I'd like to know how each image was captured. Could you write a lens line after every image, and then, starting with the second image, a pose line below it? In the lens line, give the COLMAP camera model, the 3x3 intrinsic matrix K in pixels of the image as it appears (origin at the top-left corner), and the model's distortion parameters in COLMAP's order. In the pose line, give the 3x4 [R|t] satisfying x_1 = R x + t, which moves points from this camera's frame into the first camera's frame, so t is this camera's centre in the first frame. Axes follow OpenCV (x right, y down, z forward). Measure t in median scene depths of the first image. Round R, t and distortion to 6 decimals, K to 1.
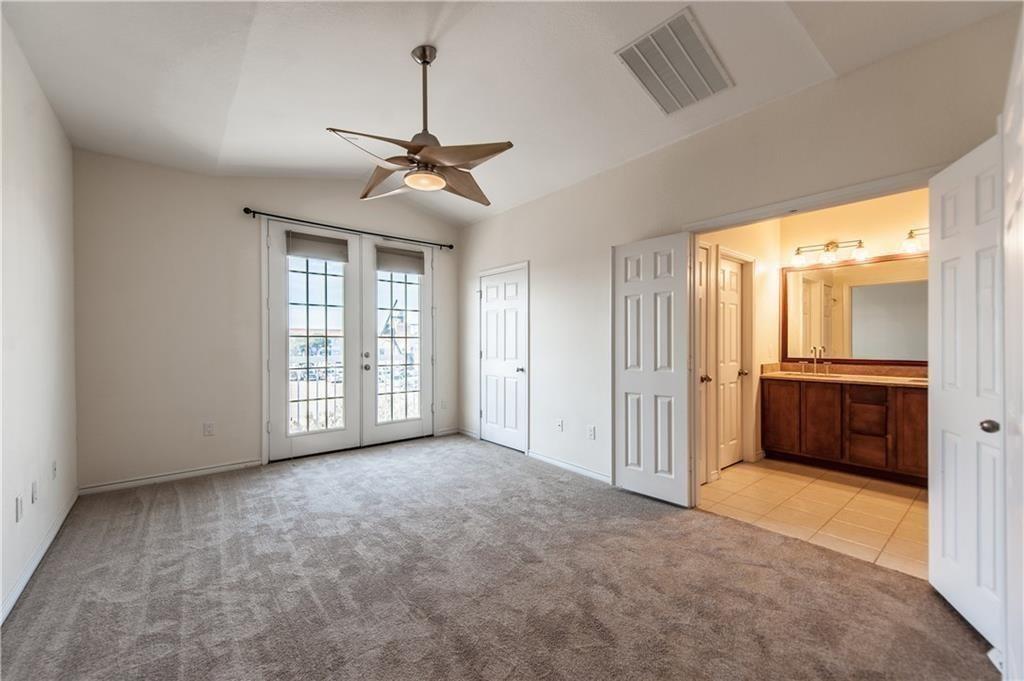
lens RADIAL K [[406.5, 0, 503.8], [0, 406.5, 343.8], [0, 0, 1]] dist [0.000902, 0.000010]
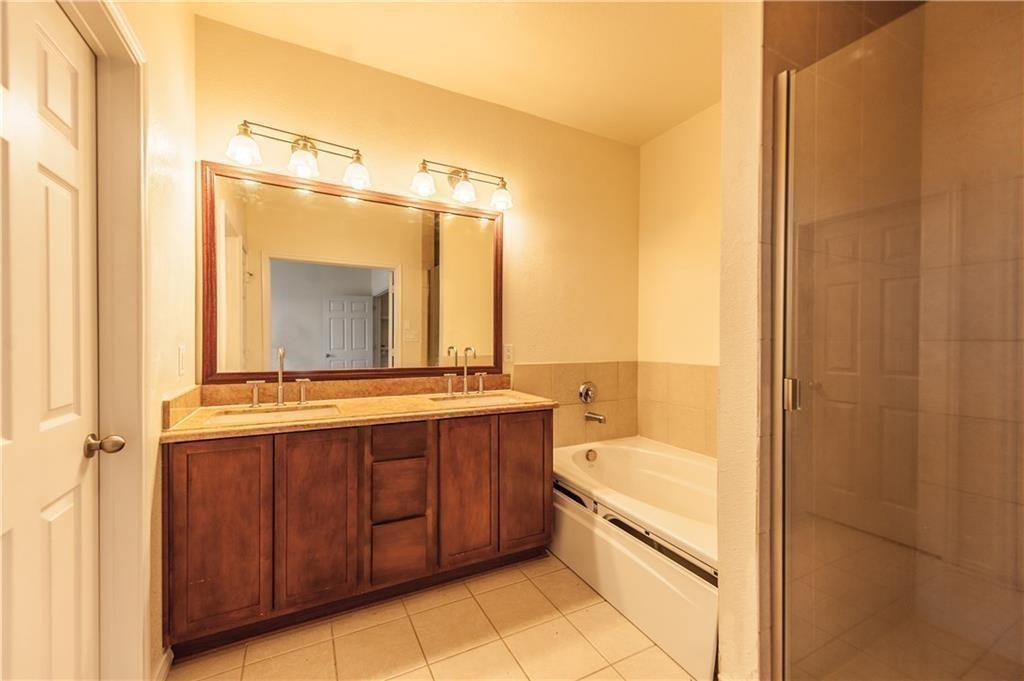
lens RADIAL K [[406.5, 0, 503.8], [0, 406.5, 343.8], [0, 0, 1]] dist [0.000902, 0.000010]
pose [[0.197050, -0.003733, 0.980386, 0.374441], [-0.004134, 0.999981, 0.004638, 0.000439], [-0.980385, -0.004967, 0.197031, 0.685697]]
